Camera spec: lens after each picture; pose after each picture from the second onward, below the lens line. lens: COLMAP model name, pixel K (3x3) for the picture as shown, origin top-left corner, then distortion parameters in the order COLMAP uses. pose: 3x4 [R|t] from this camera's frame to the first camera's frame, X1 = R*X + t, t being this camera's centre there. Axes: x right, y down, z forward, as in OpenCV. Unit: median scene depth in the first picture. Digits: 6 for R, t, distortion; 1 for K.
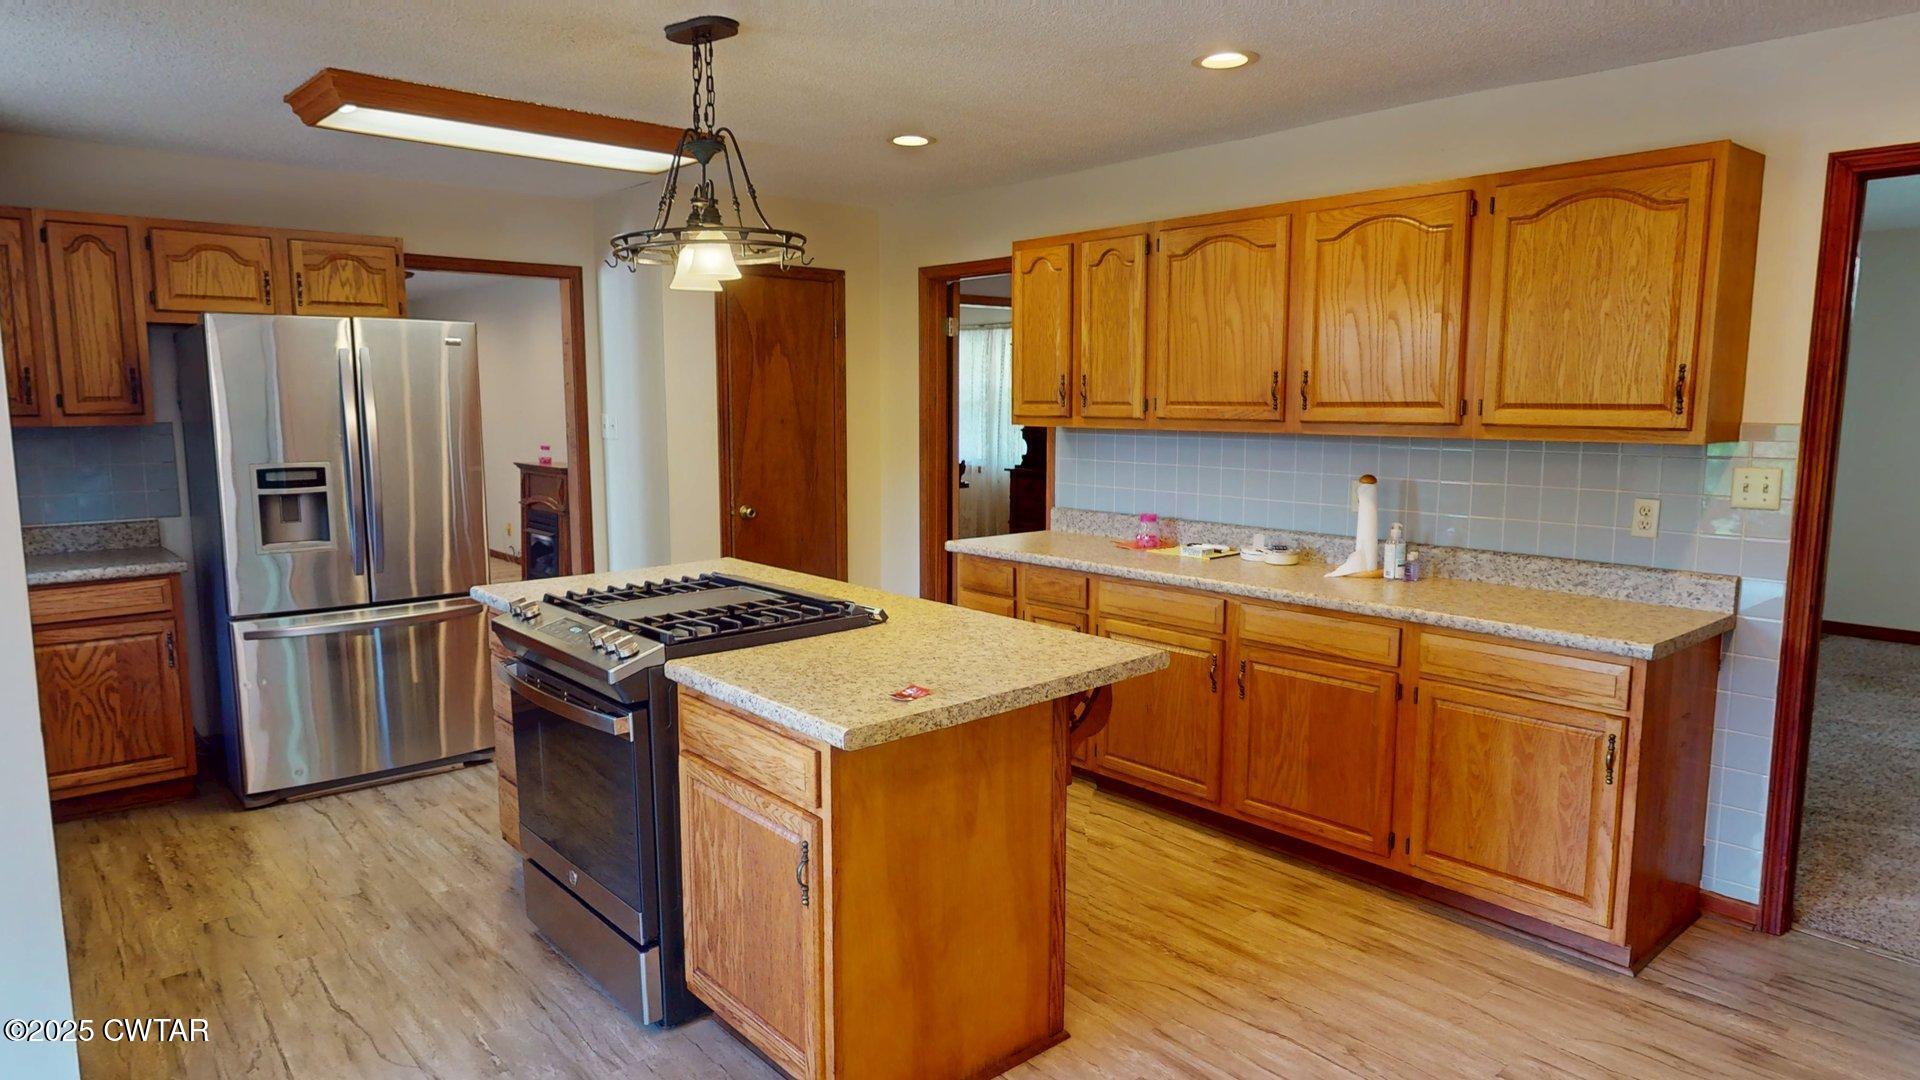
lens RADIAL K [[1155.9, 0, 963.1], [0, 1155.9, 538.5], [0, 0, 1]] dist [-0.007173, -0.001190]
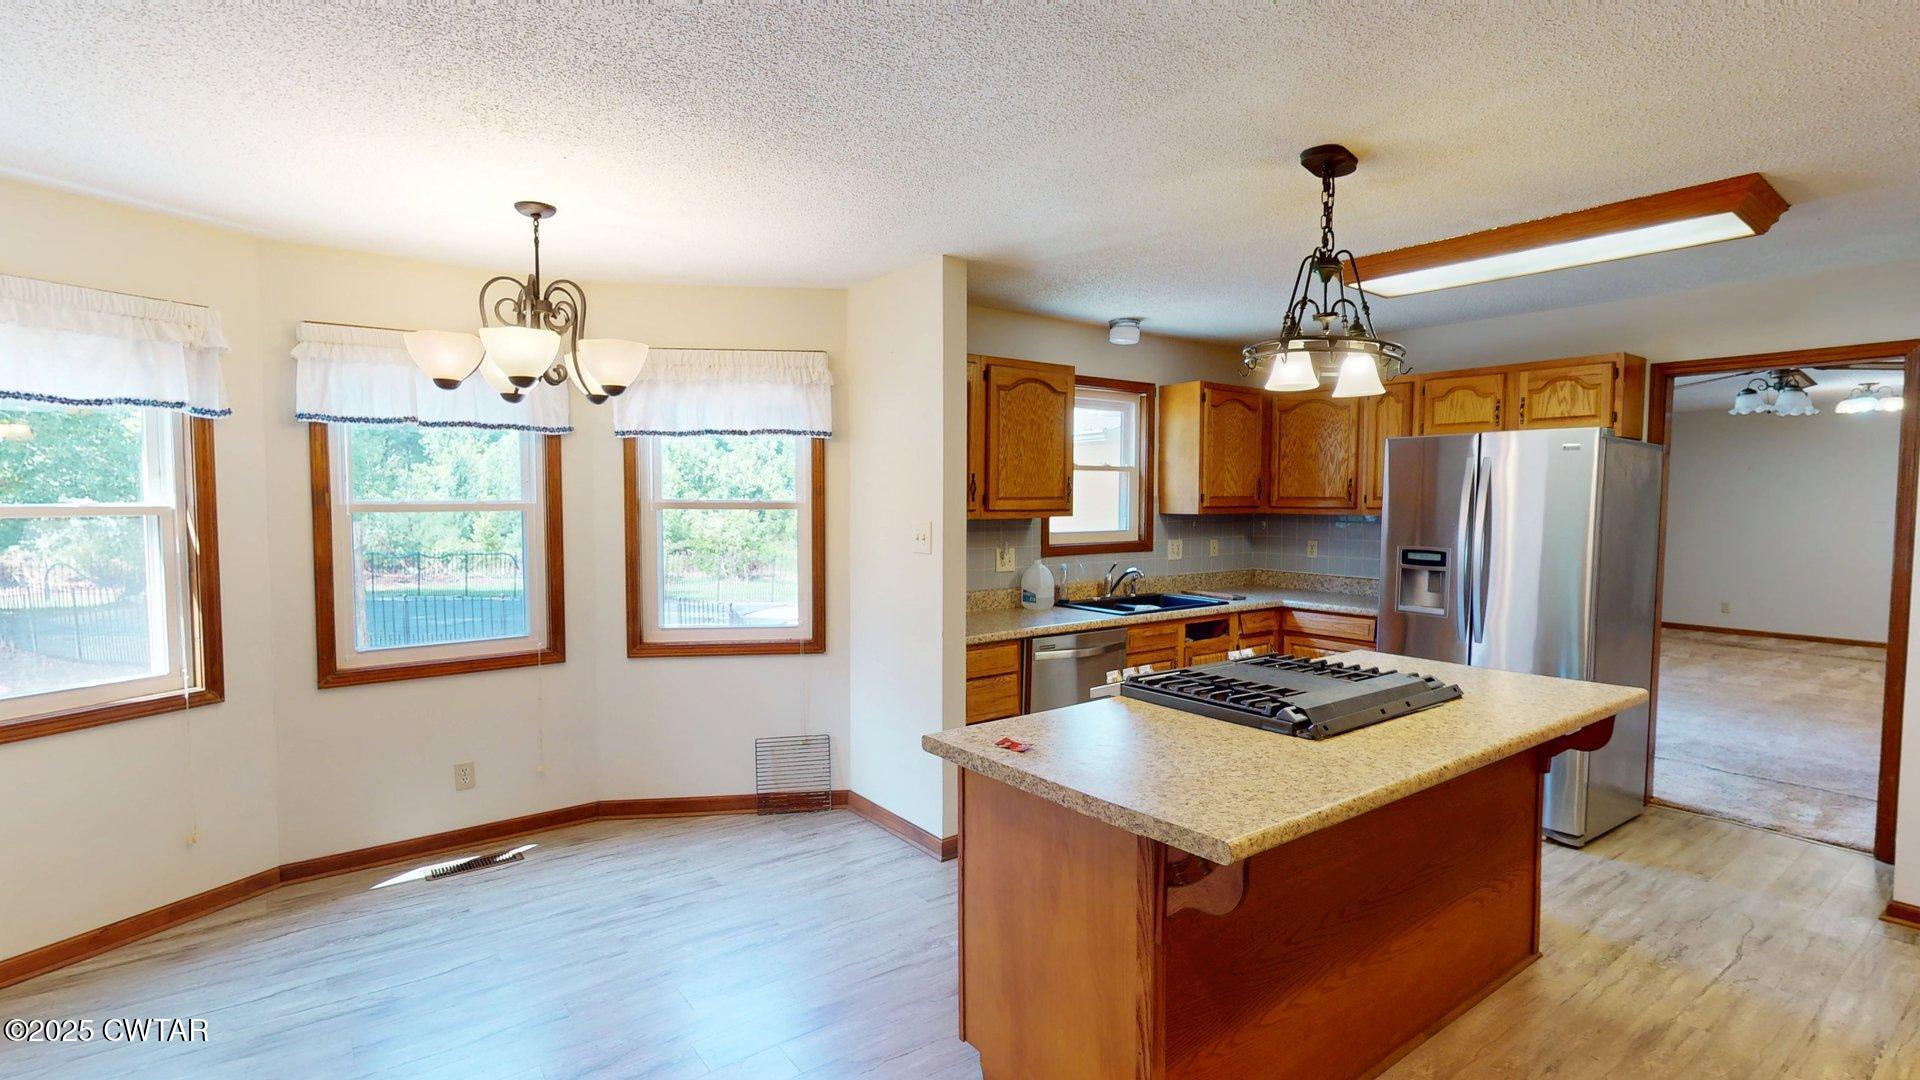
lens RADIAL K [[871.4, 0, 958.6], [0, 871.4, 556.2], [0, 0, 1]] dist [-0.002774, -0.000043]
pose [[-0.088738, 0.066091, -0.993860, 0.450567], [-0.126799, 0.988929, 0.077085, -0.062660], [0.987951, 0.132861, -0.079375, 0.544269]]
